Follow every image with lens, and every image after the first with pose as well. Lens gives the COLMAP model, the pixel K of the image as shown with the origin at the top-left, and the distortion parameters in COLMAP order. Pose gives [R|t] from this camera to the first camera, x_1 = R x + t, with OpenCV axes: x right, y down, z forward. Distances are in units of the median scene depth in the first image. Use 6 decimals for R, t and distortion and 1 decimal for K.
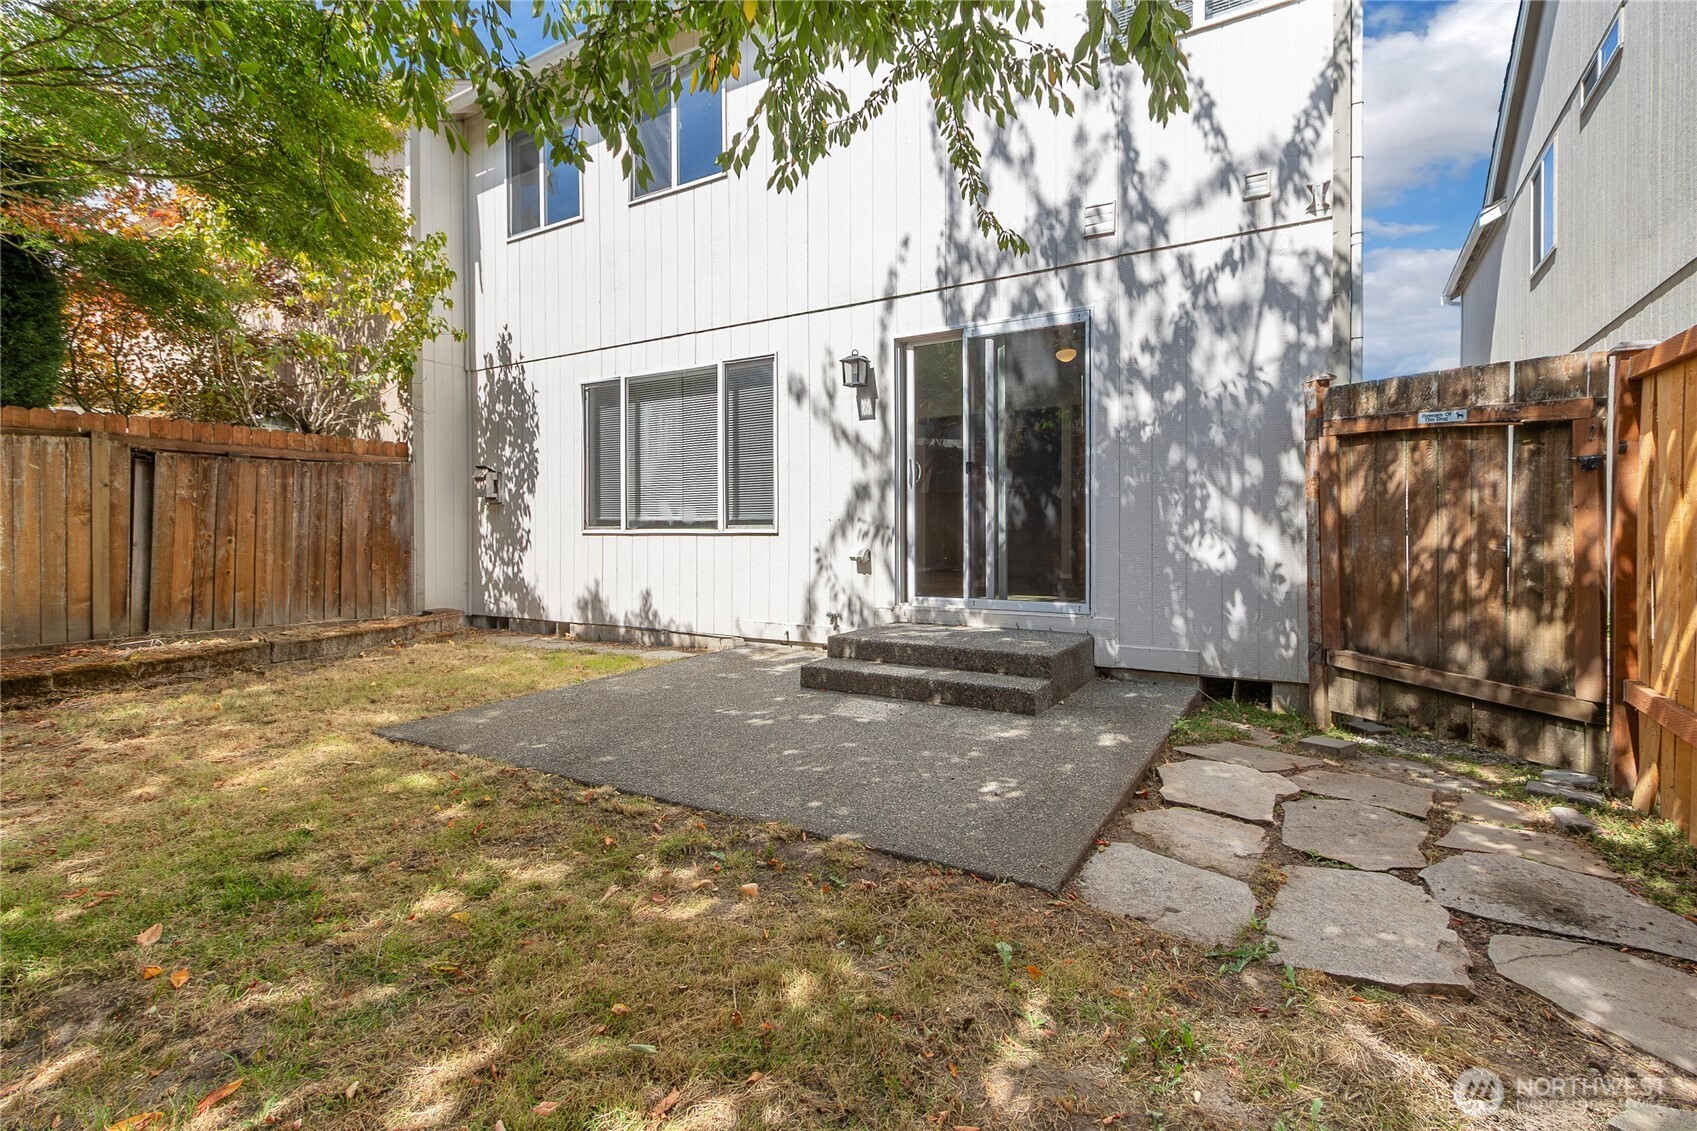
lens RADIAL K [[779.9, 0, 855.4], [0, 779.9, 531.5], [0, 0, 1]] dist [0.011841, -0.001213]
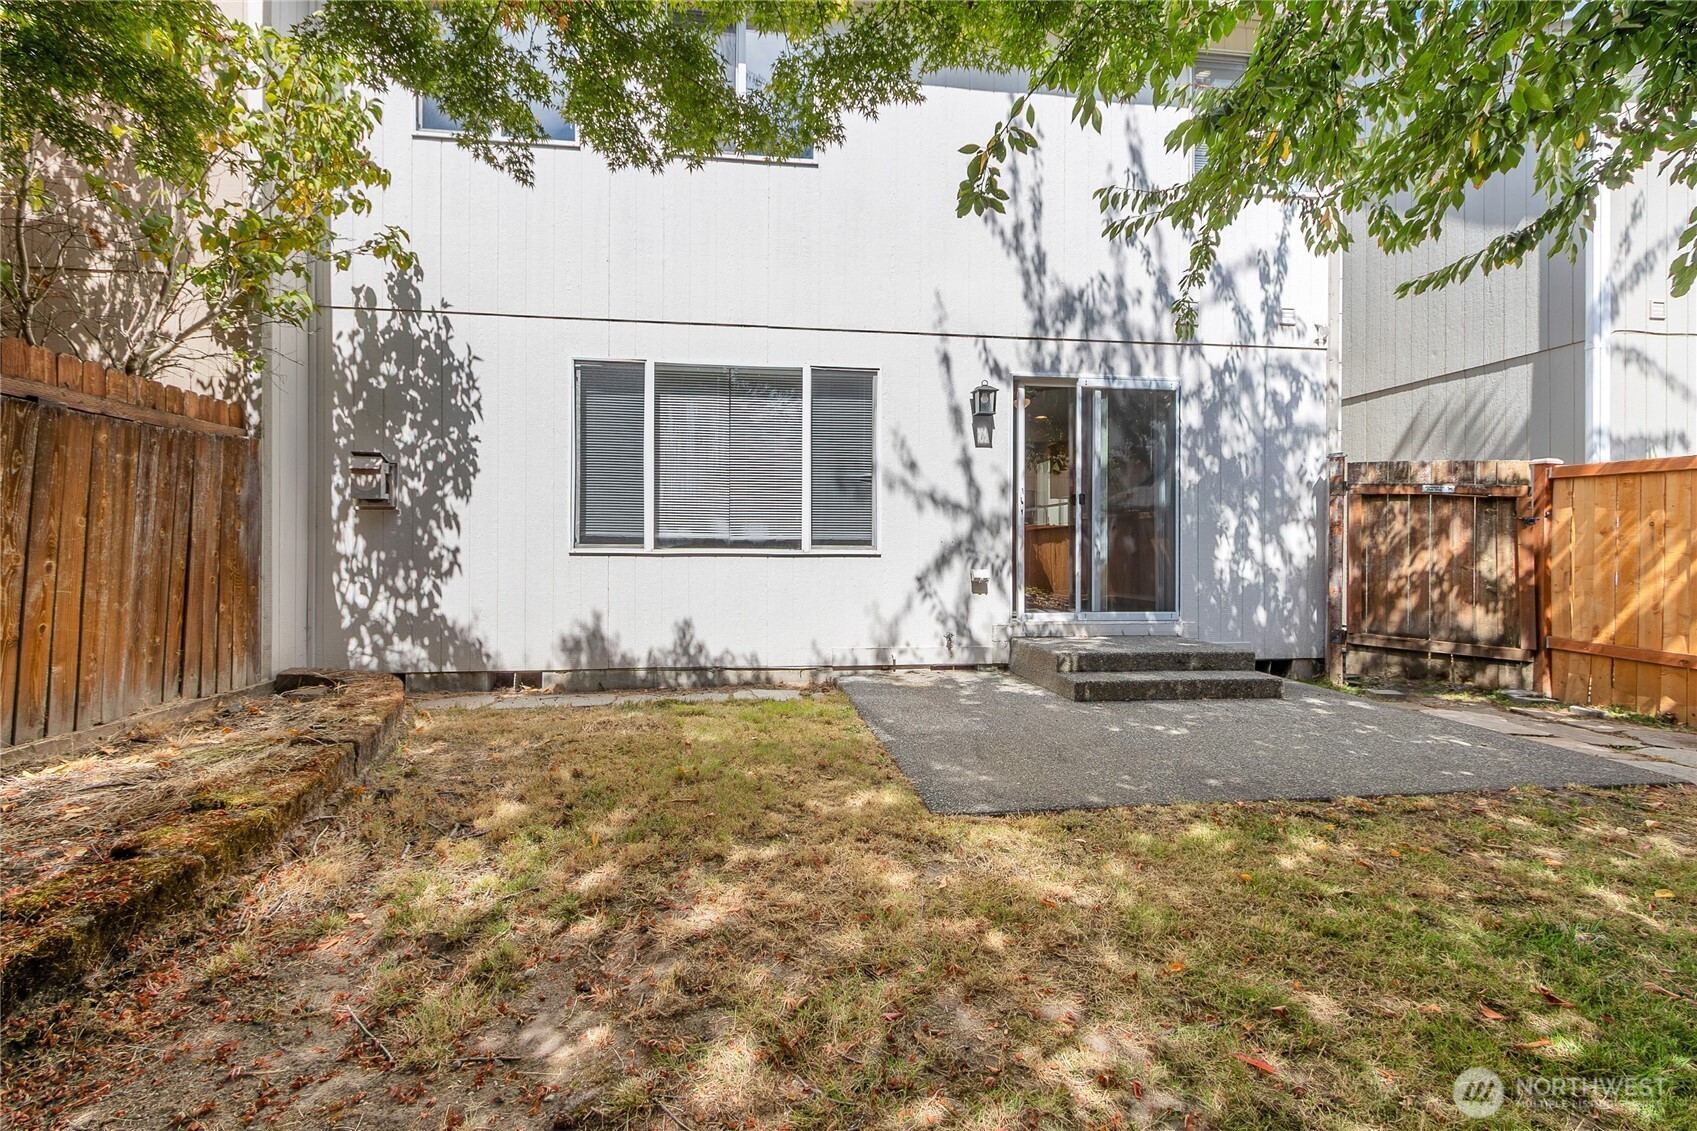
lens RADIAL K [[779.9, 0, 797.4], [0, 779.9, 549.4], [0, 0, 1]] dist [0.011841, -0.001213]
pose [[0.784014, 0.005157, 0.620722, -0.677570], [-0.007400, 0.999972, 0.001039, -0.003797], [-0.620699, -0.005408, 0.784030, 0.265819]]
